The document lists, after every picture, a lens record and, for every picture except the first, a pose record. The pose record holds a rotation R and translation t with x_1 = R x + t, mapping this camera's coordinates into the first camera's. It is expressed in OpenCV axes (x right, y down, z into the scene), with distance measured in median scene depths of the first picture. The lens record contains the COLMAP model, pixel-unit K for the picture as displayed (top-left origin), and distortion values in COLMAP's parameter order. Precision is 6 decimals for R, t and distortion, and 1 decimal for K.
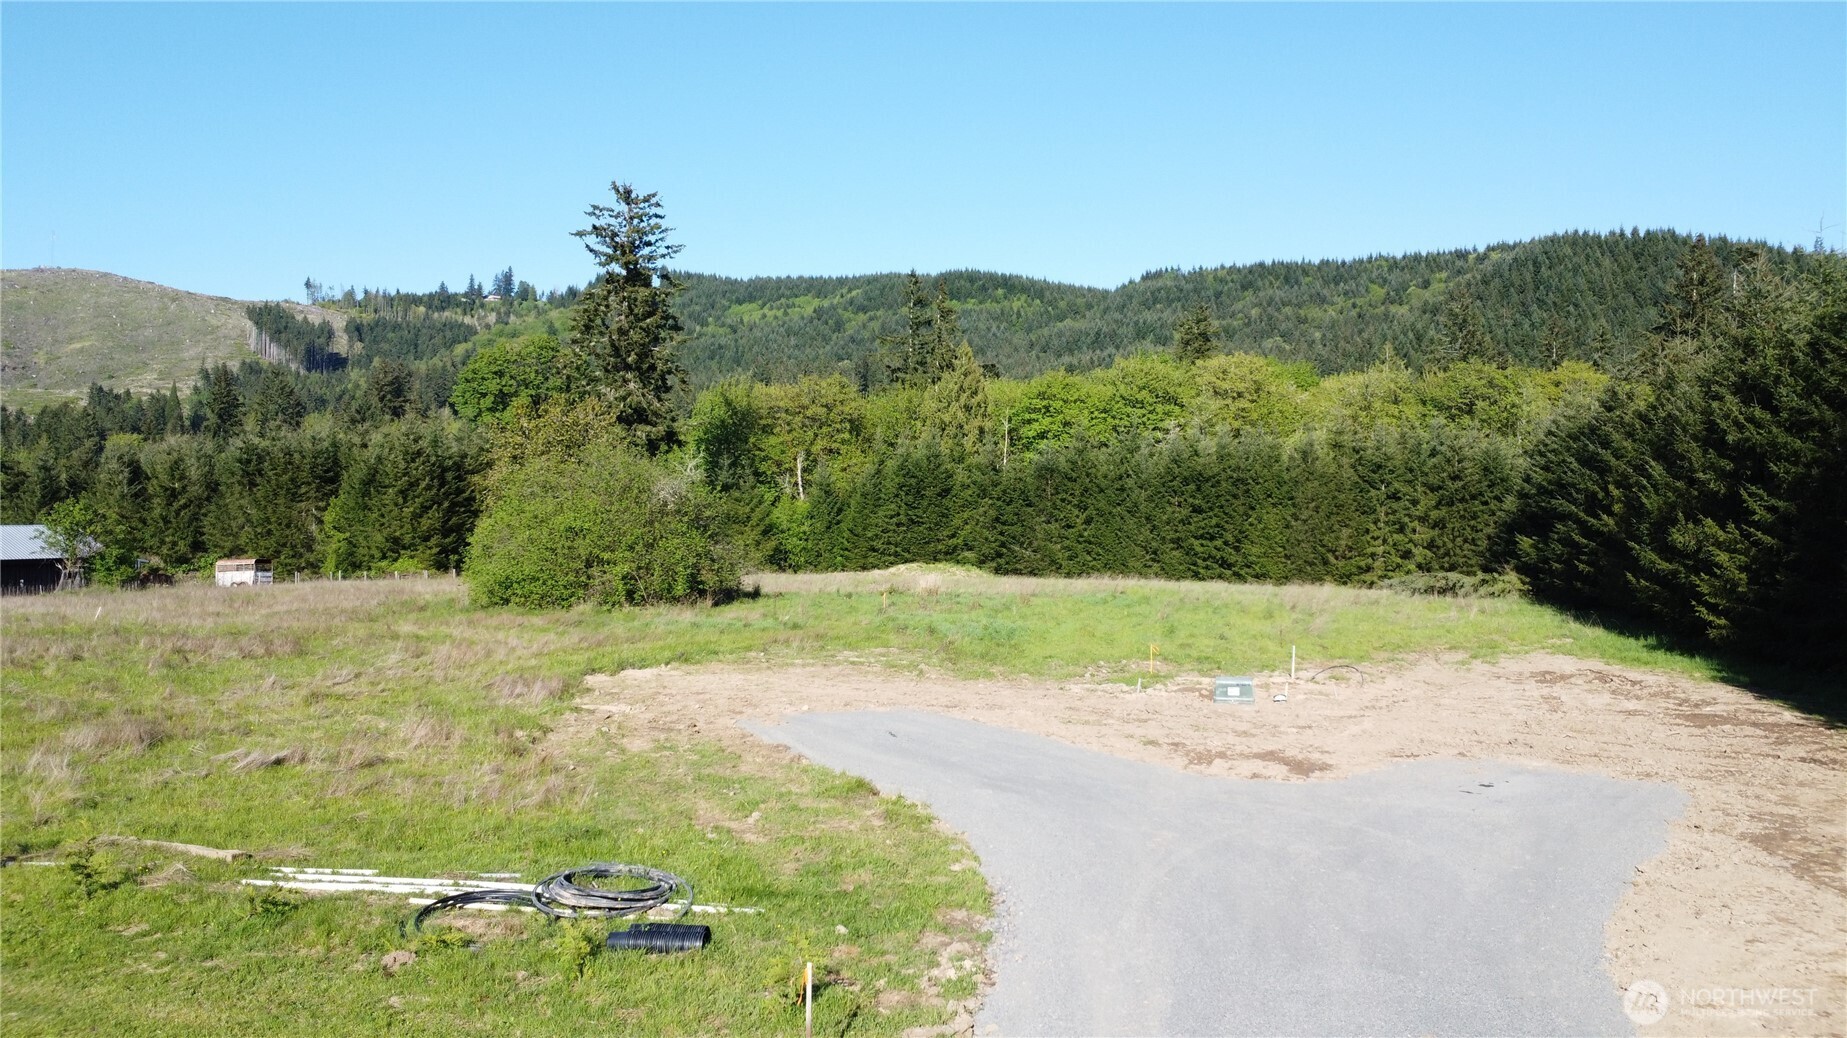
lens RADIAL K [[1360.0, 0, 913.6], [0, 1360.0, 517.0], [0, 0, 1]] dist [-0.015670, -0.030280]
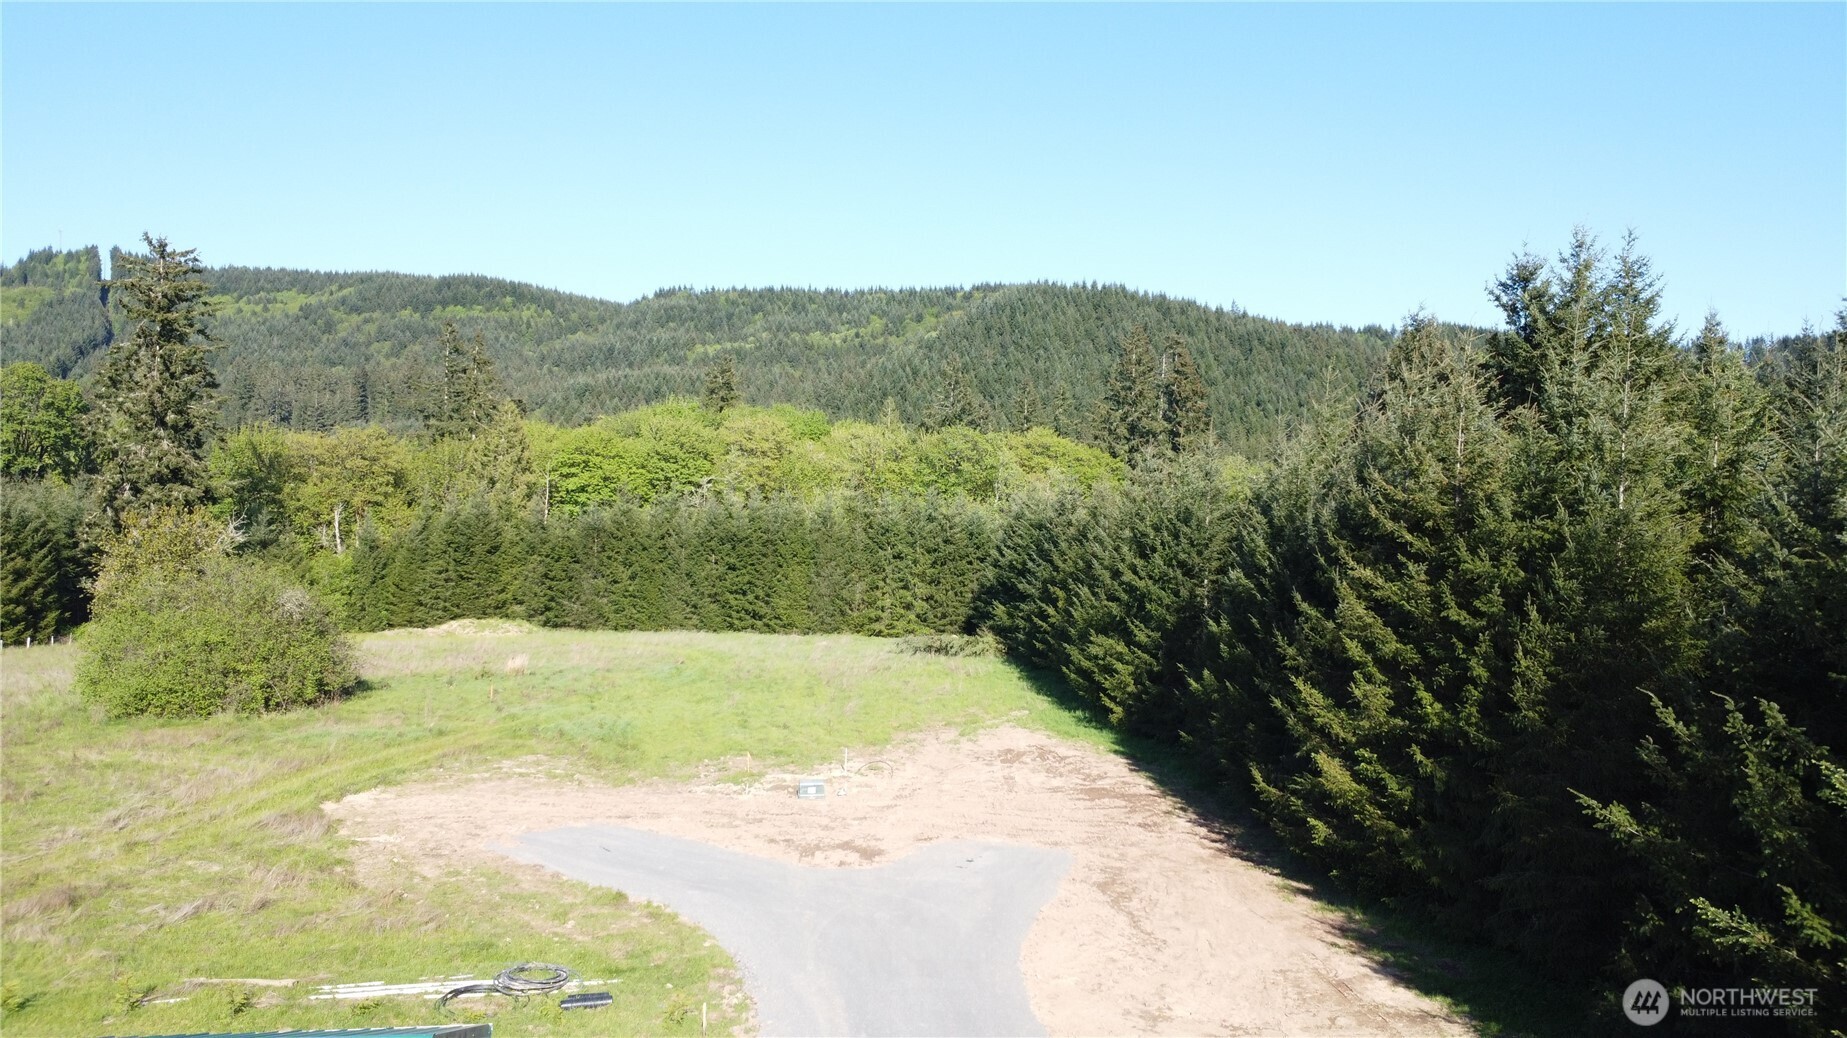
lens RADIAL K [[1360.0, 0, 913.6], [0, 1360.0, 517.0], [0, 0, 1]] dist [-0.015670, -0.030280]
pose [[0.936770, 0.003107, 0.349931, -0.042627], [-0.000657, 0.999974, -0.007120, -0.037748], [-0.349944, 0.006440, 0.936749, -0.101721]]
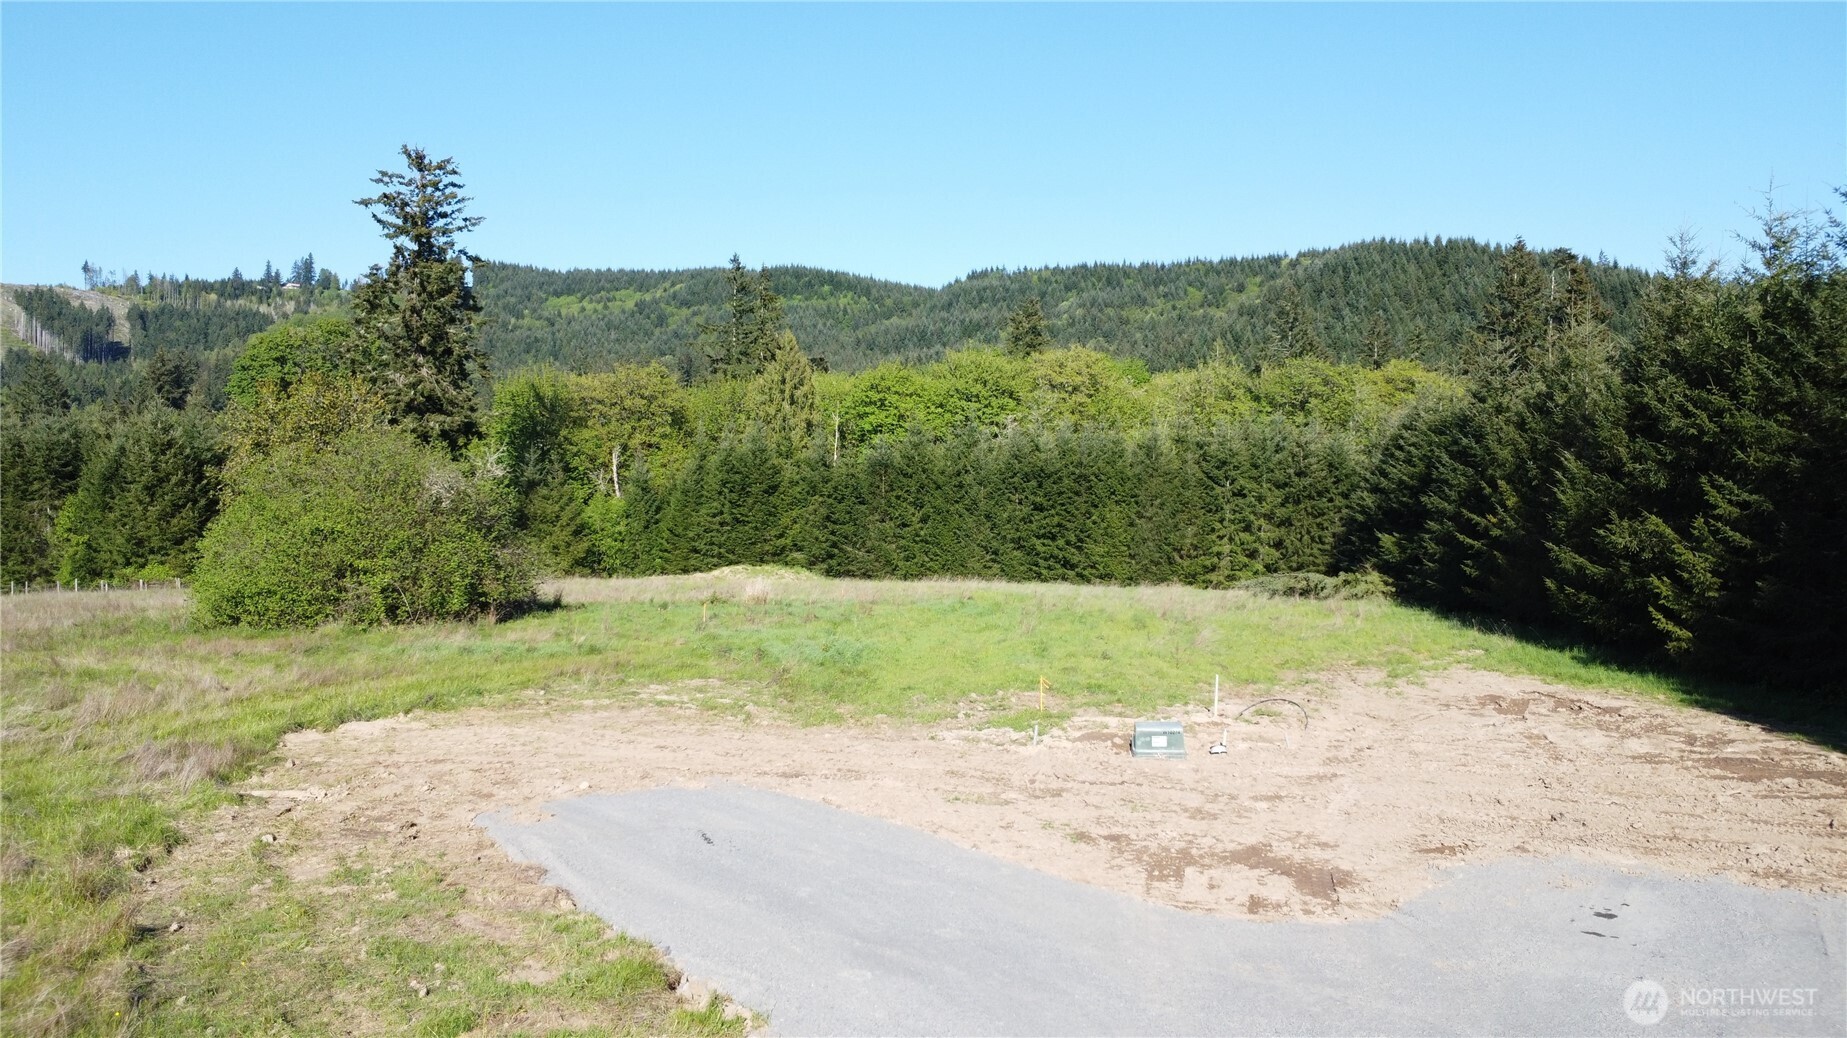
lens RADIAL K [[1364.3, 0, 917.4], [0, 1364.3, 511.7], [0, 0, 1]] dist [-0.012965, -0.021195]
pose [[0.991535, -0.002024, 0.129821, 0.000086], [0.002404, 0.999993, -0.002769, 0.000076], [-0.129815, 0.003058, 0.991534, 0.060220]]
